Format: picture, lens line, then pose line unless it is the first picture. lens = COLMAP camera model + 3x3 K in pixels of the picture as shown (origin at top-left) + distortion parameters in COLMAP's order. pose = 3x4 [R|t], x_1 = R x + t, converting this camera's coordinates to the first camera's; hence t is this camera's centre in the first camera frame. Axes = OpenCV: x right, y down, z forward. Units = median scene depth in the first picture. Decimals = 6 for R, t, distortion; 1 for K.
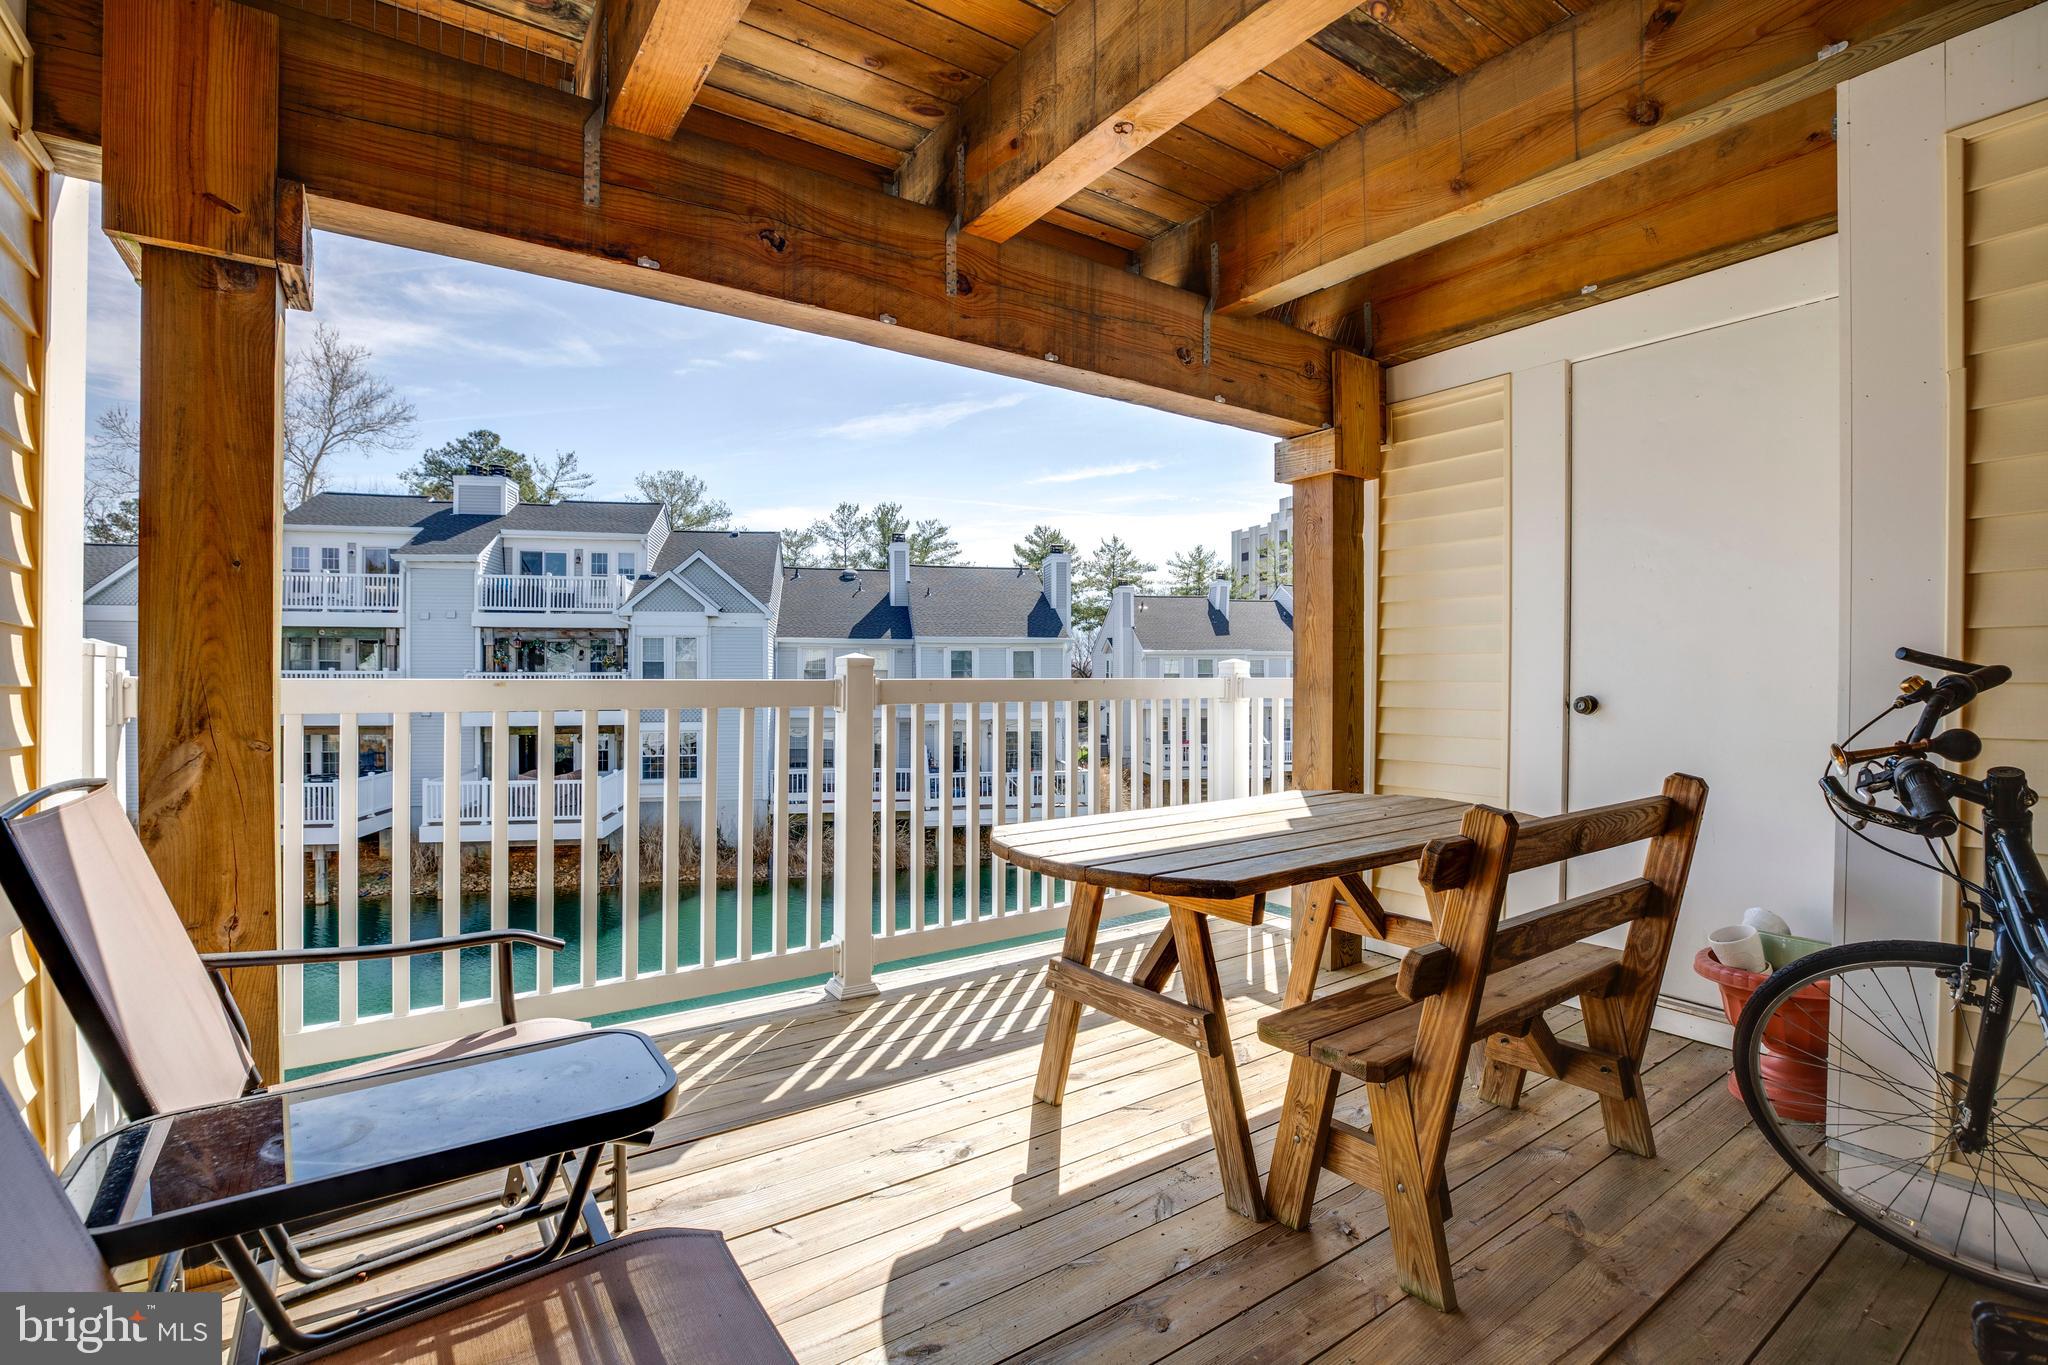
lens RADIAL K [[954.7, 0, 1023.1], [0, 954.7, 675.5], [0, 0, 1]] dist [-0.047062, 0.014543]
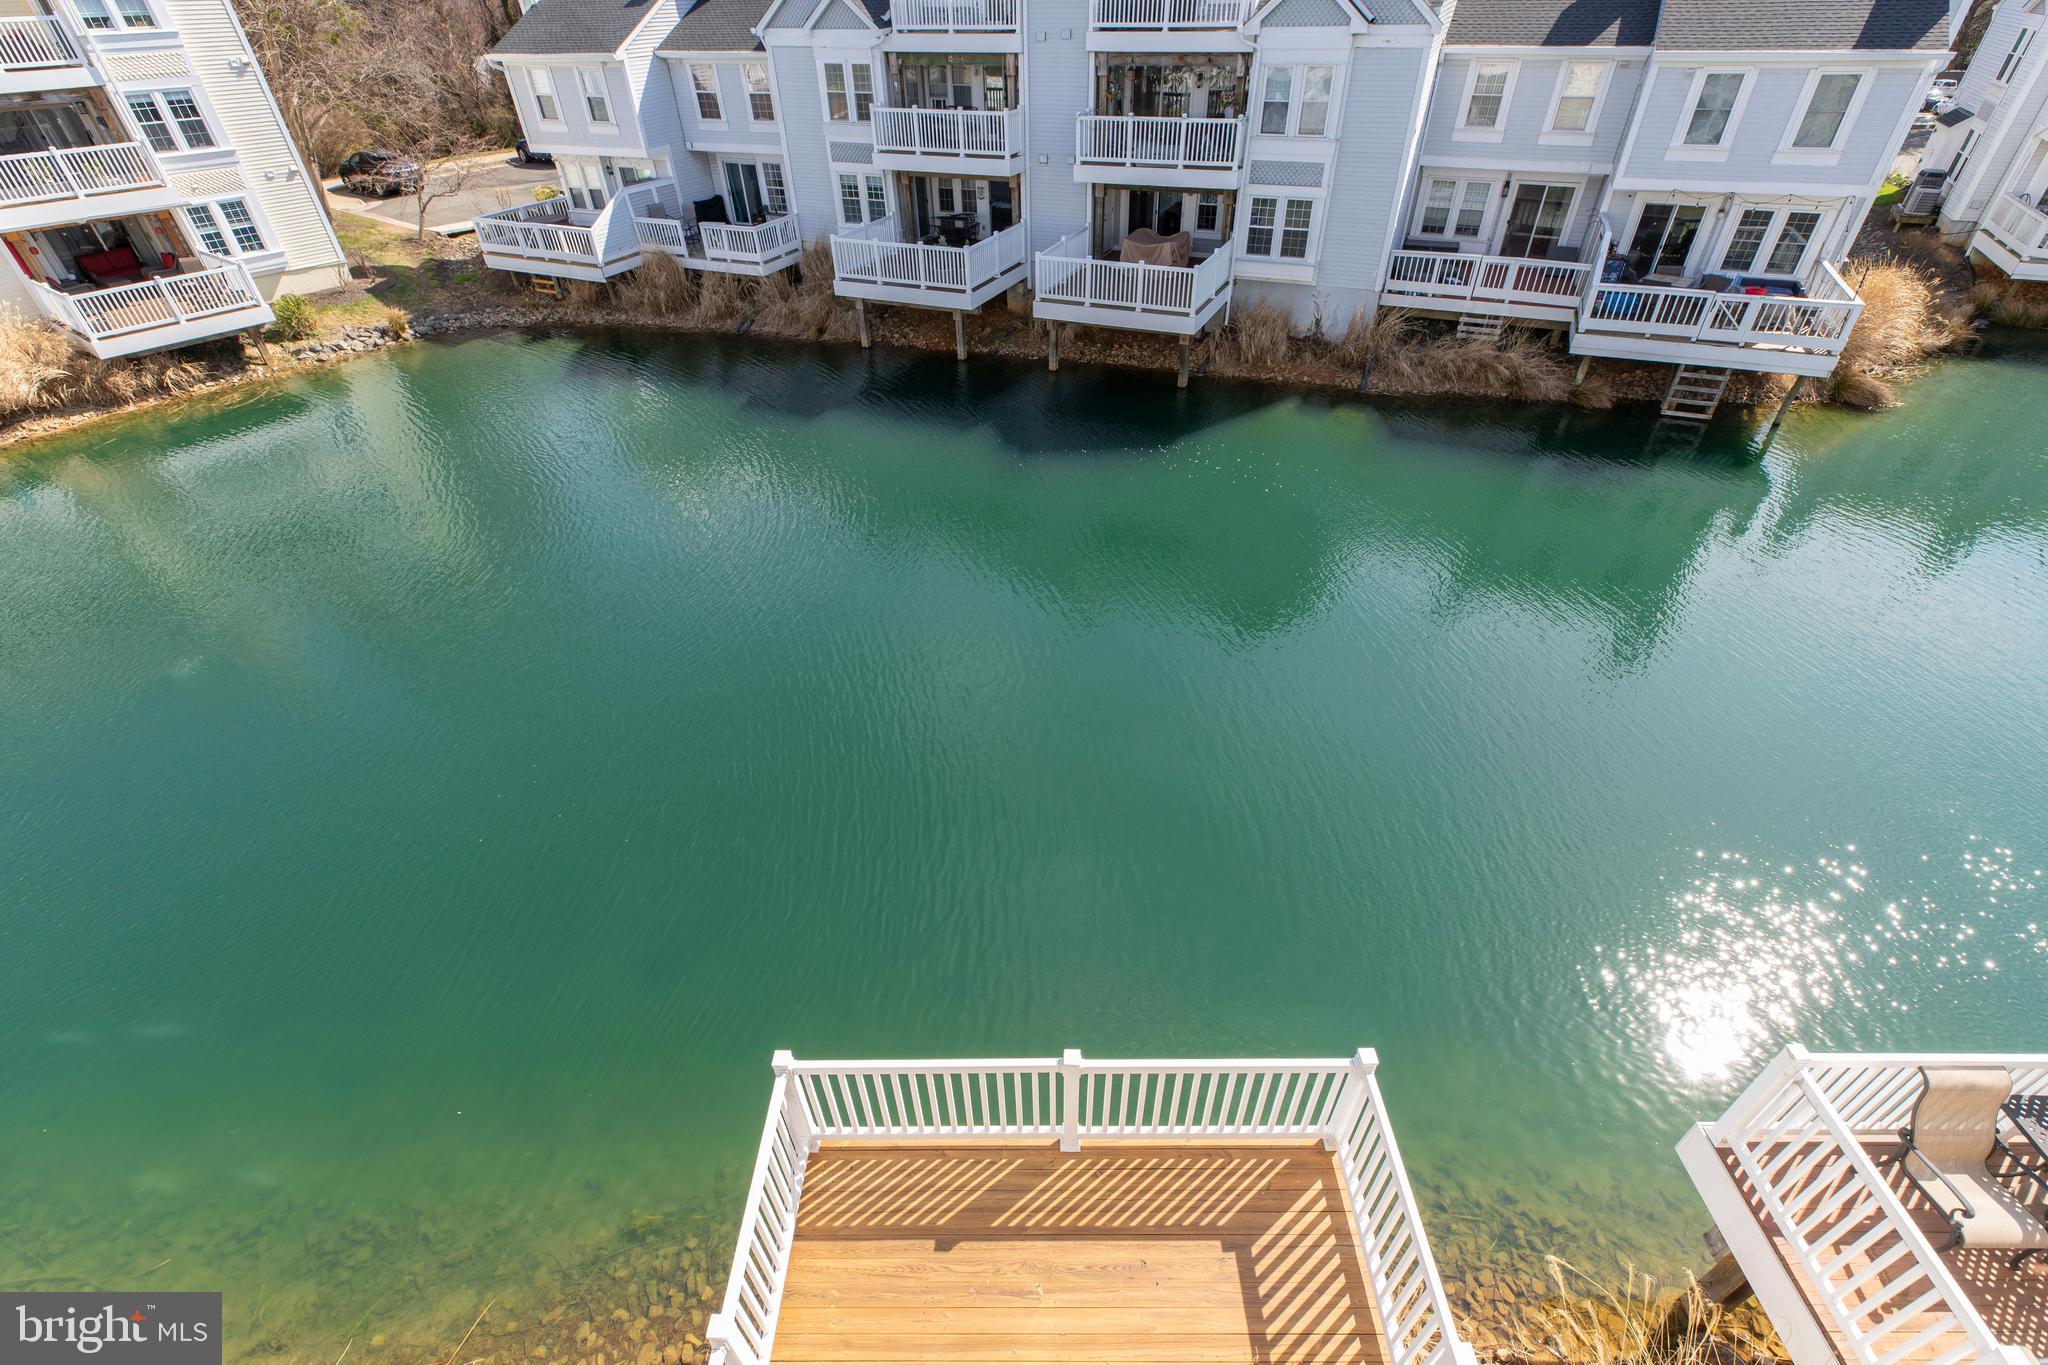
lens RADIAL K [[917.2, 0, 1024.9], [0, 917.2, 690.4], [0, 0, 1]] dist [0.004381, -0.000080]
pose [[0.813793, 0.341916, -0.469931, -0.012359], [0.023967, 0.788182, 0.614975, -0.086846], [0.580661, -0.511725, 0.633222, 0.080559]]
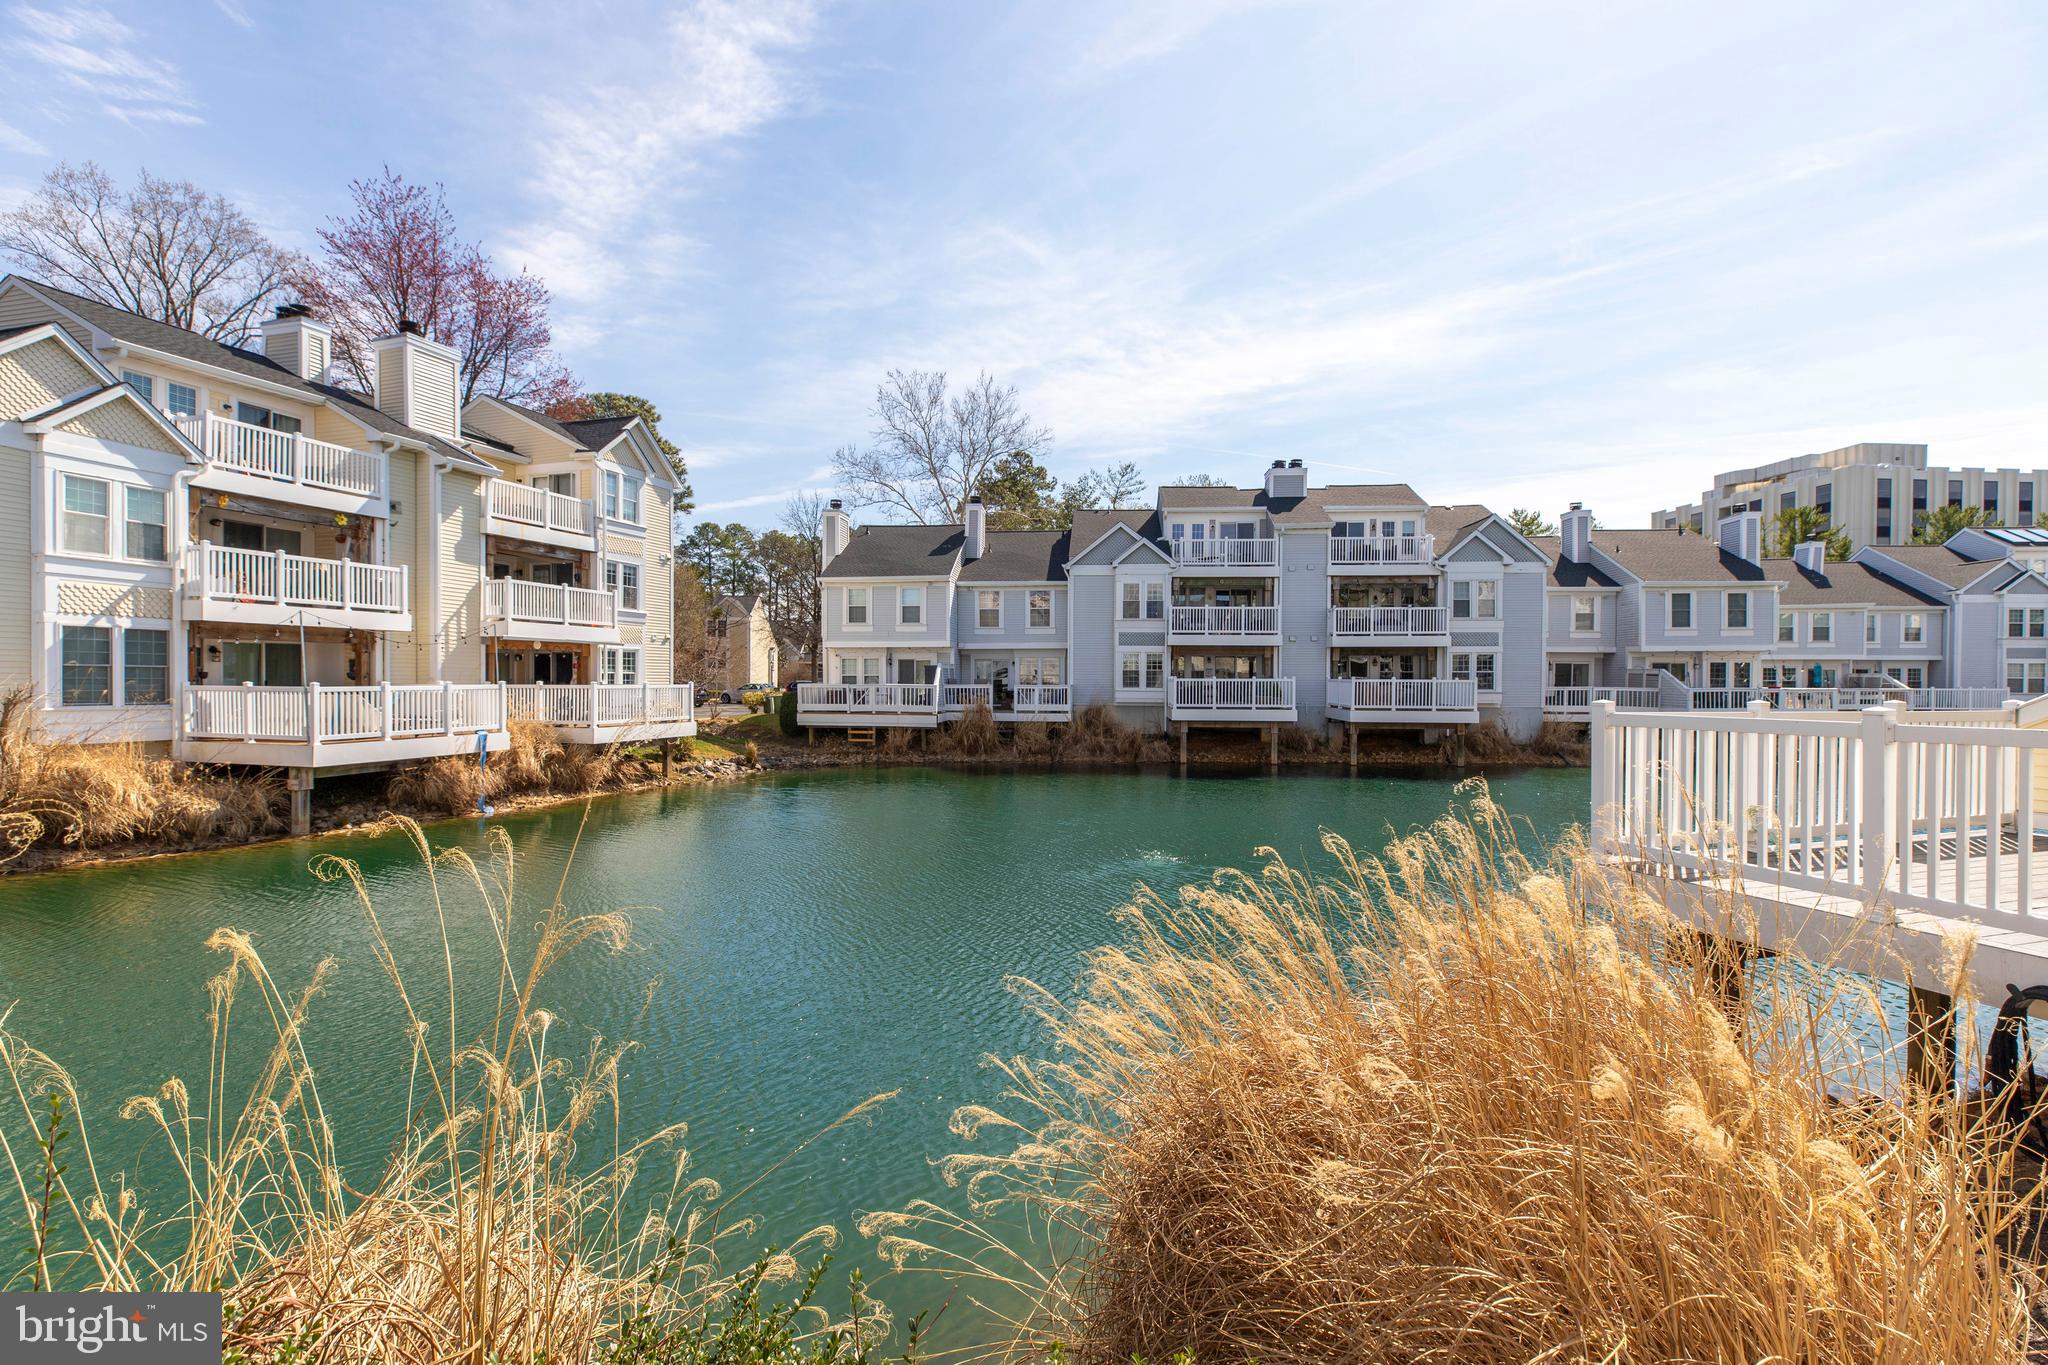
lens RADIAL K [[918.9, 0, 1025.9], [0, 918.9, 684.4], [0, 0, 1]] dist [0.003475, -0.000640]
pose [[0.960217, 0.002535, -0.279242, -0.491112], [-0.001511, 0.999991, 0.003882, 0.078866], [0.279250, -0.003306, 0.960213, -0.314511]]
